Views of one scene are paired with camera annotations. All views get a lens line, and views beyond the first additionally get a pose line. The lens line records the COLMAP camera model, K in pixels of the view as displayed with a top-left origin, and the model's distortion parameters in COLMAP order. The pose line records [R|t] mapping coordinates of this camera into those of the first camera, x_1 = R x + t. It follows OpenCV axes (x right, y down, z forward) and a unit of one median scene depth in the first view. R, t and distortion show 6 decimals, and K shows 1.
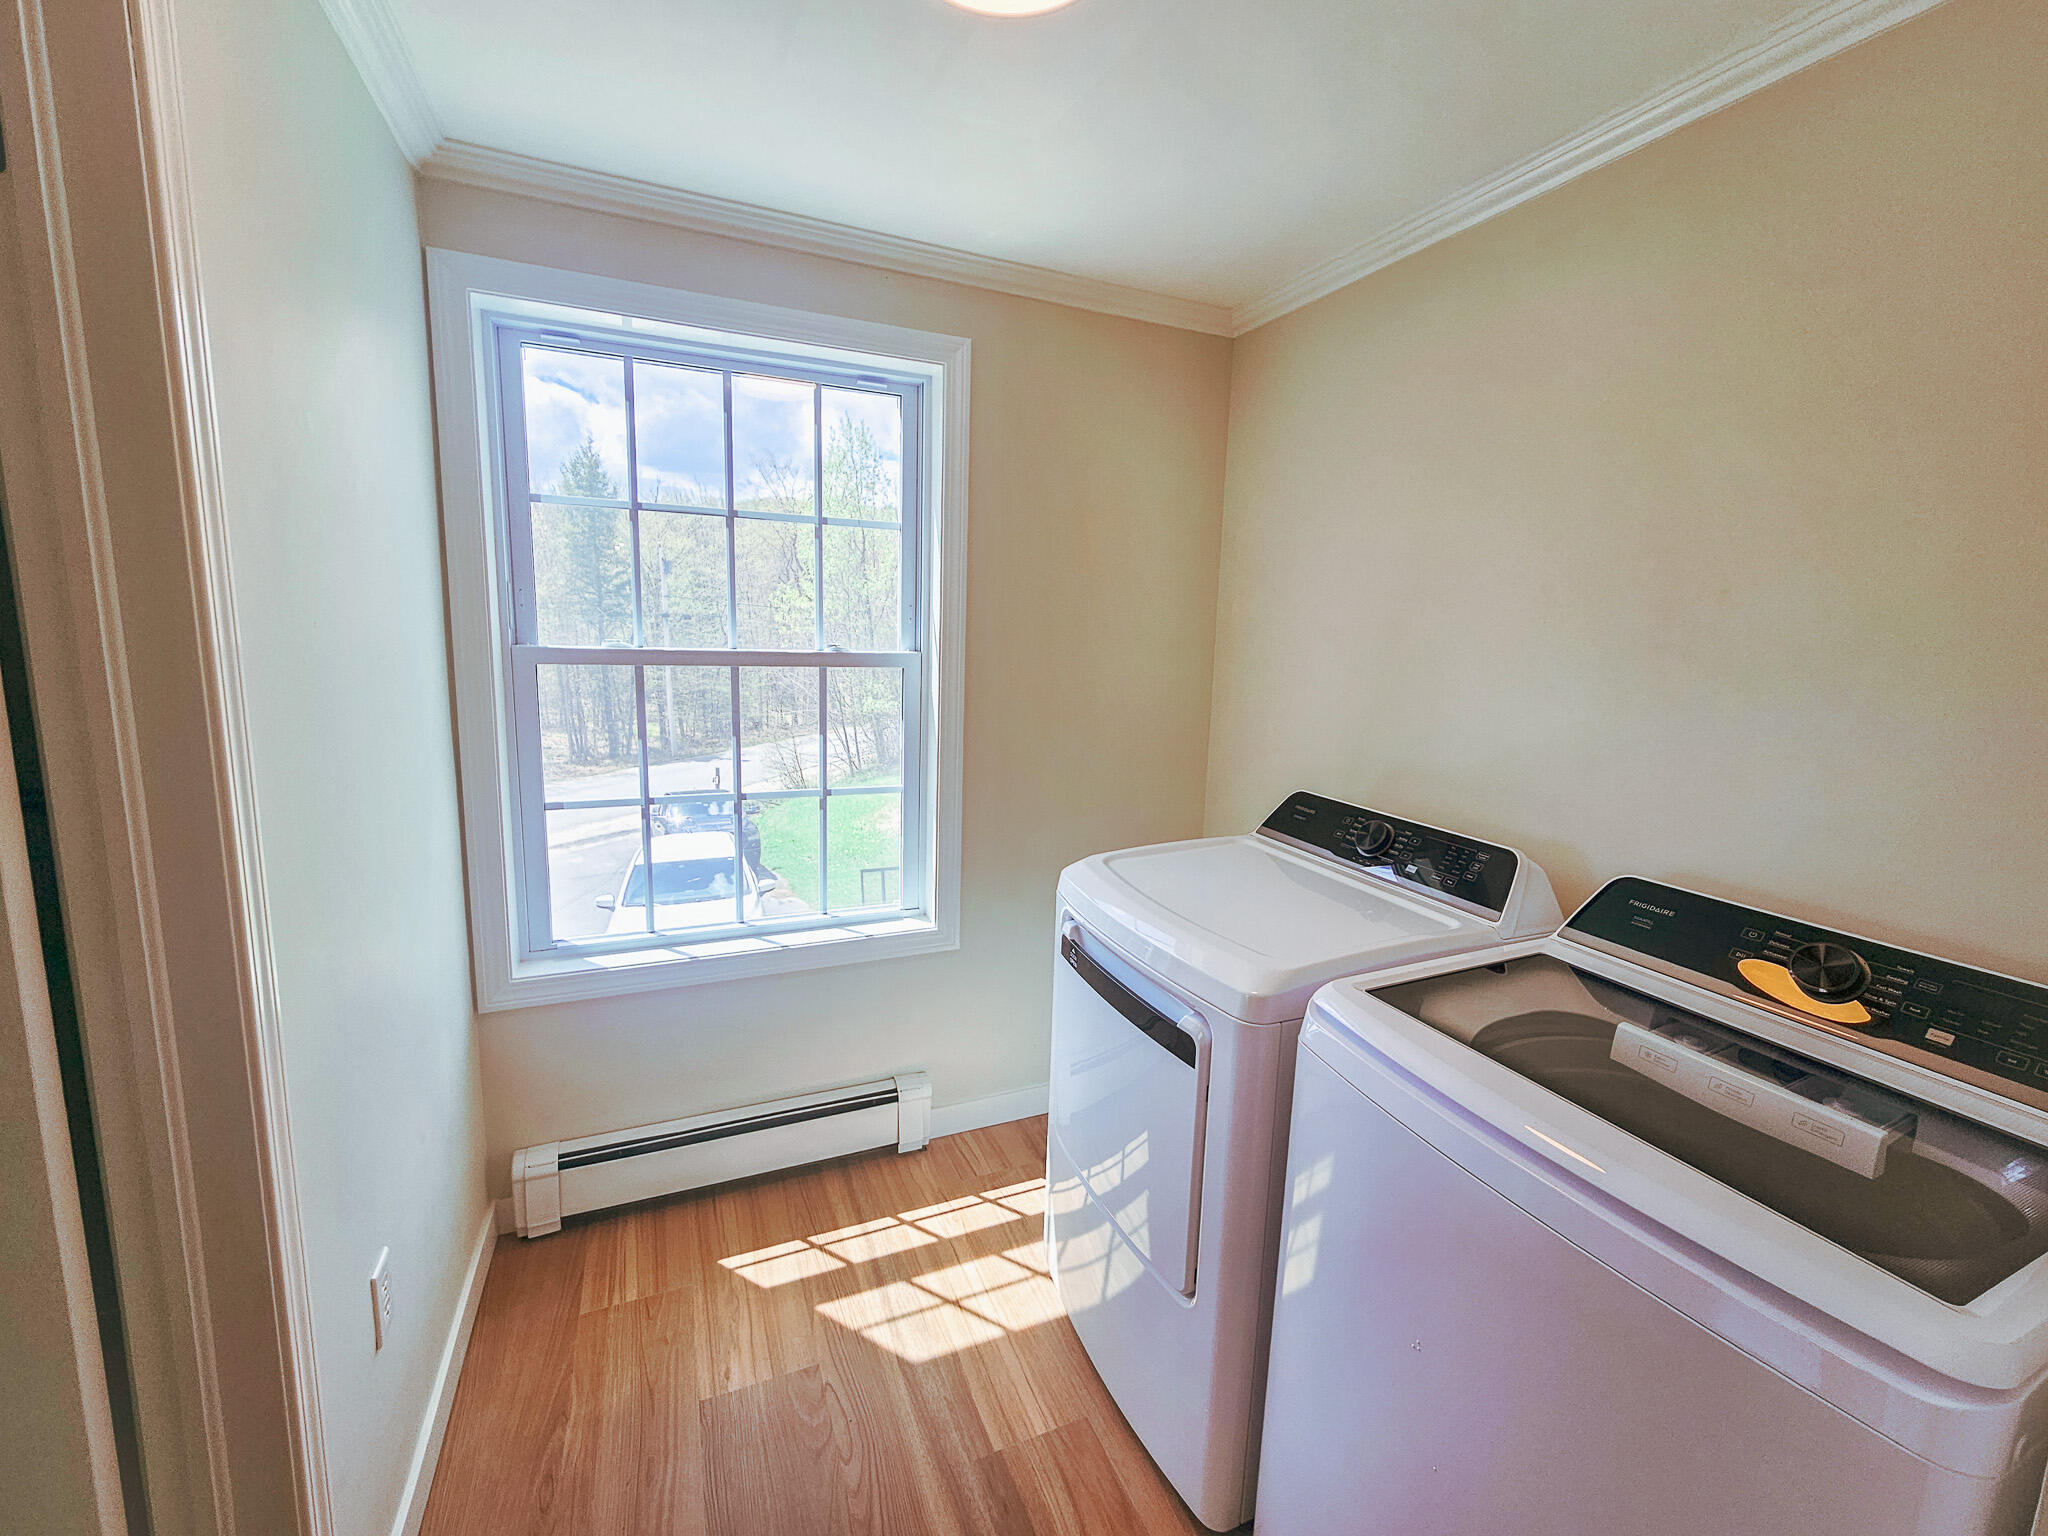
lens RADIAL K [[830.7, 0, 1028.9], [0, 830.7, 742.4], [0, 0, 1]] dist [-0.004927, -0.000241]
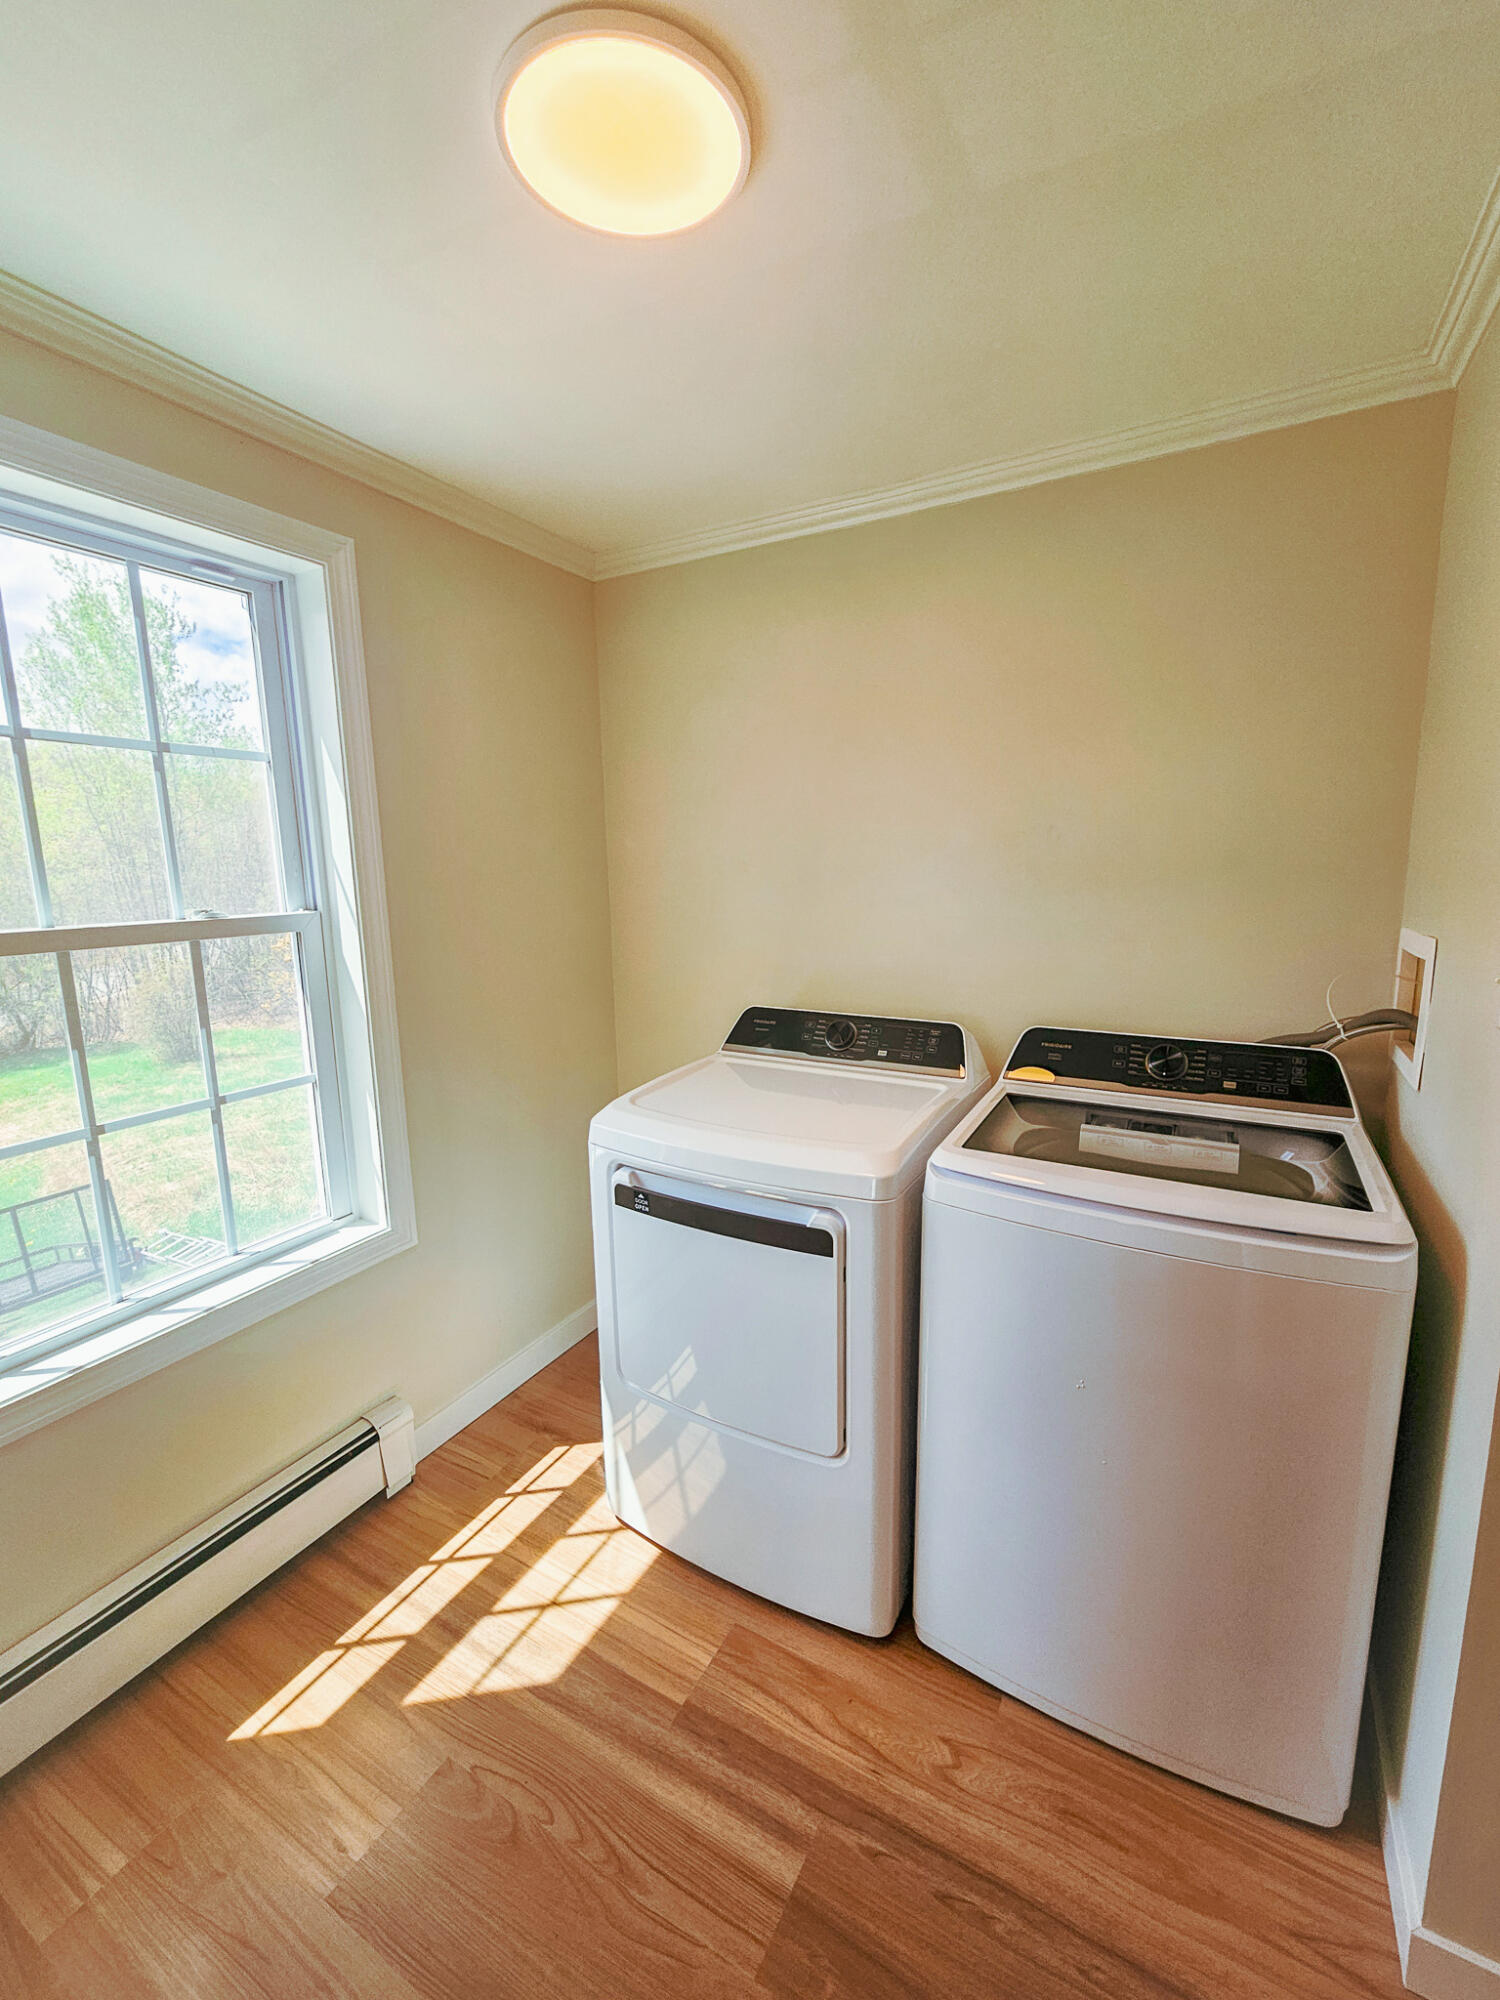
lens RADIAL K [[812.6, 0, 758.5], [0, 812.6, 990.7], [0, 0, 1]] dist [-0.002010, 0.001164]
pose [[0.800676, -0.135786, 0.583507, -0.332096], [0.123640, 0.990461, 0.060831, -0.031196], [-0.586201, 0.023439, 0.809827, 0.108723]]
